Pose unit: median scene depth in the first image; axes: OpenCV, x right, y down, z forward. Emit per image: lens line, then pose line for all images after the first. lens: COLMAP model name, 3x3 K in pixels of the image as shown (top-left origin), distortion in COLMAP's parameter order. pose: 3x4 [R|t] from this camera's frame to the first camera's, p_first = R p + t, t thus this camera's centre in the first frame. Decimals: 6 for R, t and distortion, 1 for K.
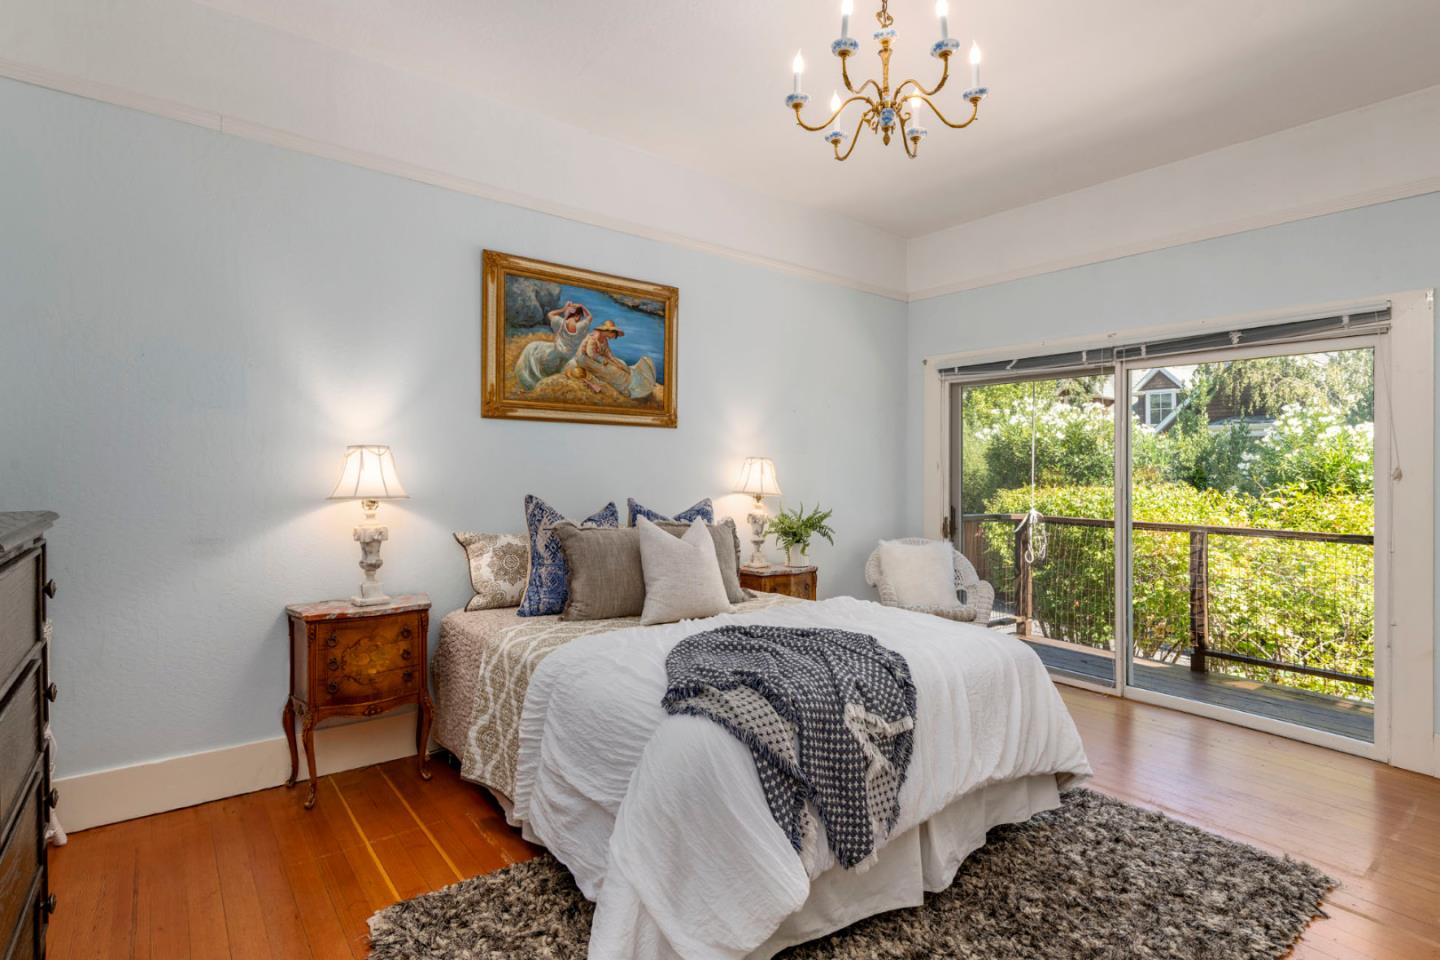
lens RADIAL K [[677.1, 0, 716.9], [0, 677.1, 473.0], [0, 0, 1]] dist [0.010271, -0.005114]
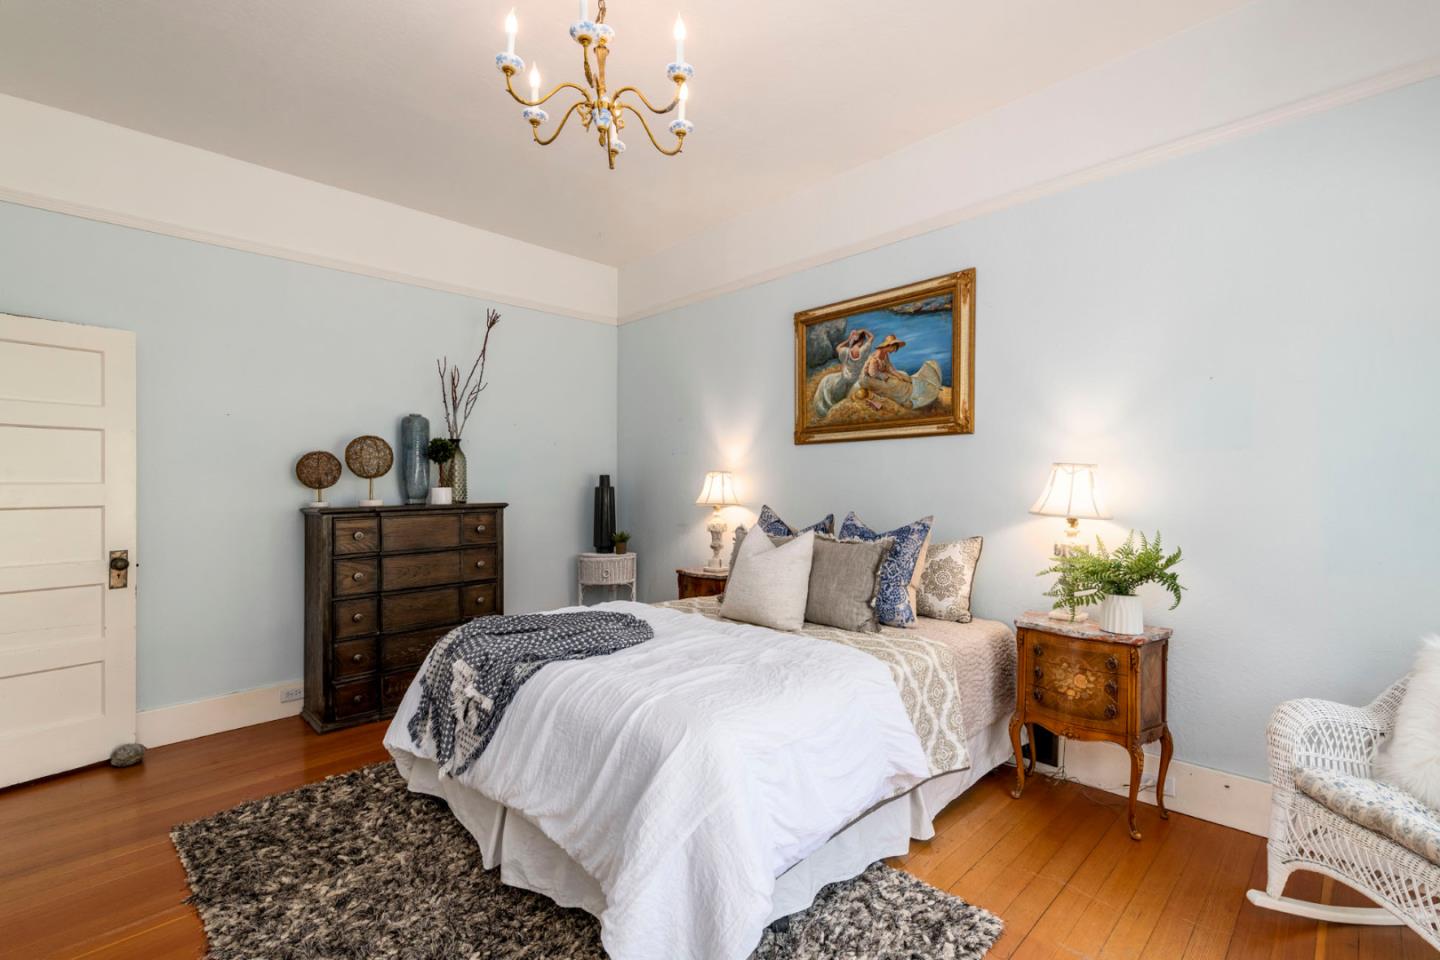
lens RADIAL K [[677.1, 0, 716.0], [0, 677.1, 492.5], [0, 0, 1]] dist [0.010271, -0.005114]
pose [[0.107343, -0.003859, -0.994215, 0.825736], [-0.001187, 0.999991, -0.004009, 0.012028], [0.994221, 0.001611, 0.107337, 0.650845]]
